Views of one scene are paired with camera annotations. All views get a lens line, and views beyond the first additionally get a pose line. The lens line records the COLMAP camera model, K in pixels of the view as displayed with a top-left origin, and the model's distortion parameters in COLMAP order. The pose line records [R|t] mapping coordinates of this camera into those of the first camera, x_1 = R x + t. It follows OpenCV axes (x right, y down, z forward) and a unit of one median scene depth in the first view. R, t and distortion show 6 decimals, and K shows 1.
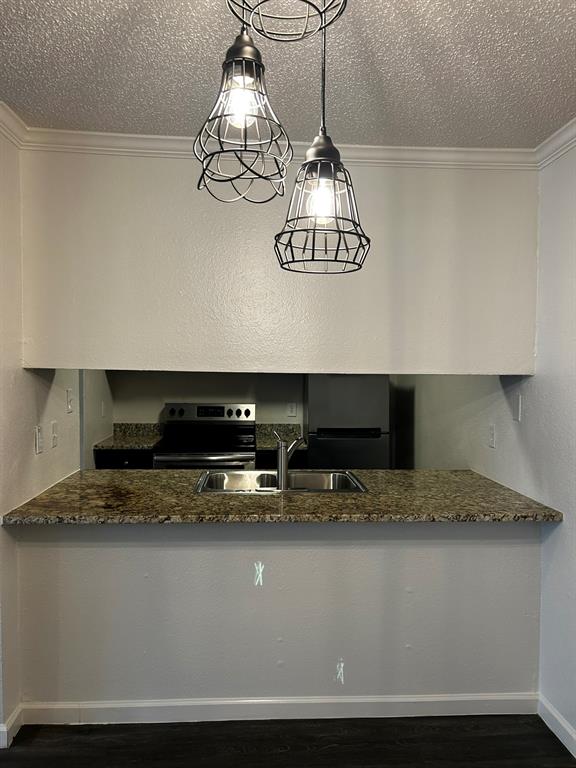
lens RADIAL K [[580.6, 0, 288.0], [0, 580.6, 384.0], [0, 0, 1]] dist [0.051476, -0.049686]
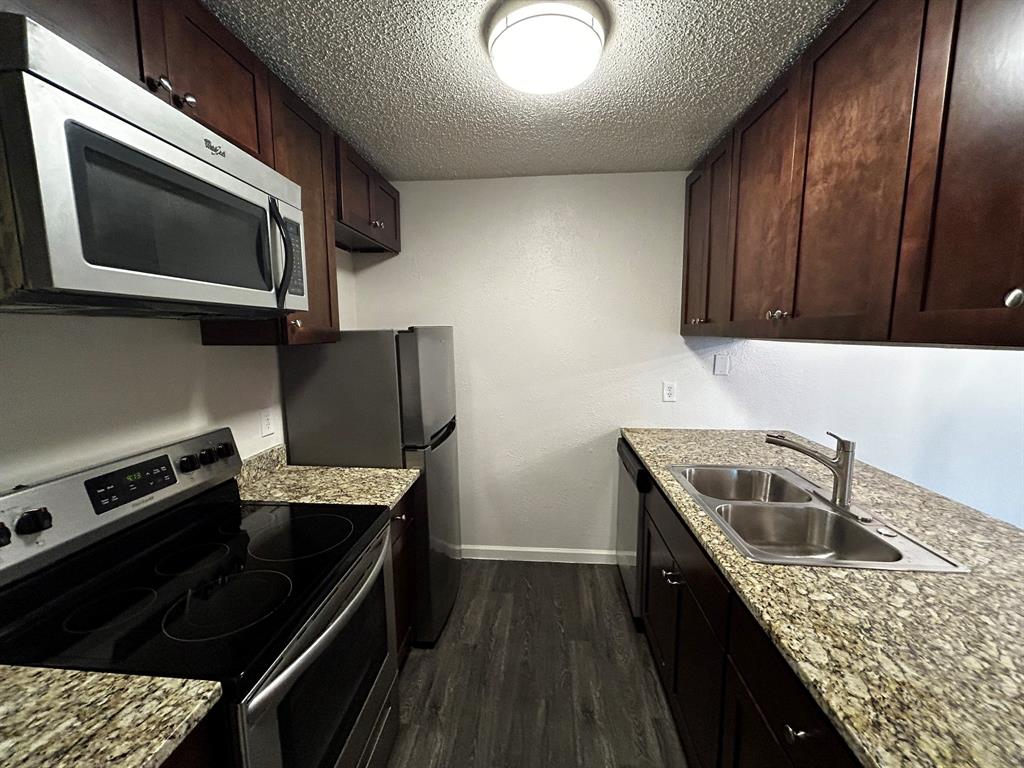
lens RADIAL K [[413.7, 0, 512.0], [0, 413.7, 384.0], [0, 0, 1]] dist [0.001209, 0.000363]
pose [[0.148758, -0.140949, 0.978777, -0.325701], [0.028961, 0.989986, 0.138162, -0.033970], [-0.988449, 0.007793, 0.151350, 0.754907]]
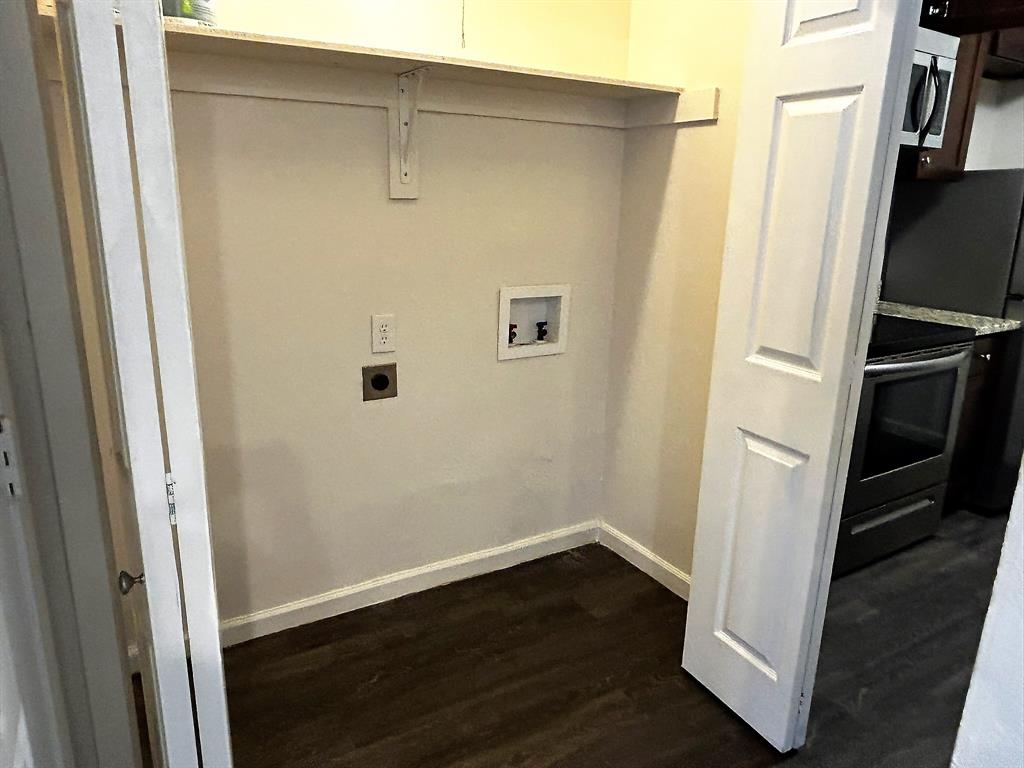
lens RADIAL K [[660.3, 0, 512.0], [0, 660.3, 384.0], [0, 0, 1]] dist [-0.004827, -0.002905]
pose [[0.896474, -0.121096, 0.426227, -0.628379], [0.011081, 0.967757, 0.251643, -0.001260], [-0.442957, -0.220869, 0.868911, 0.581447]]
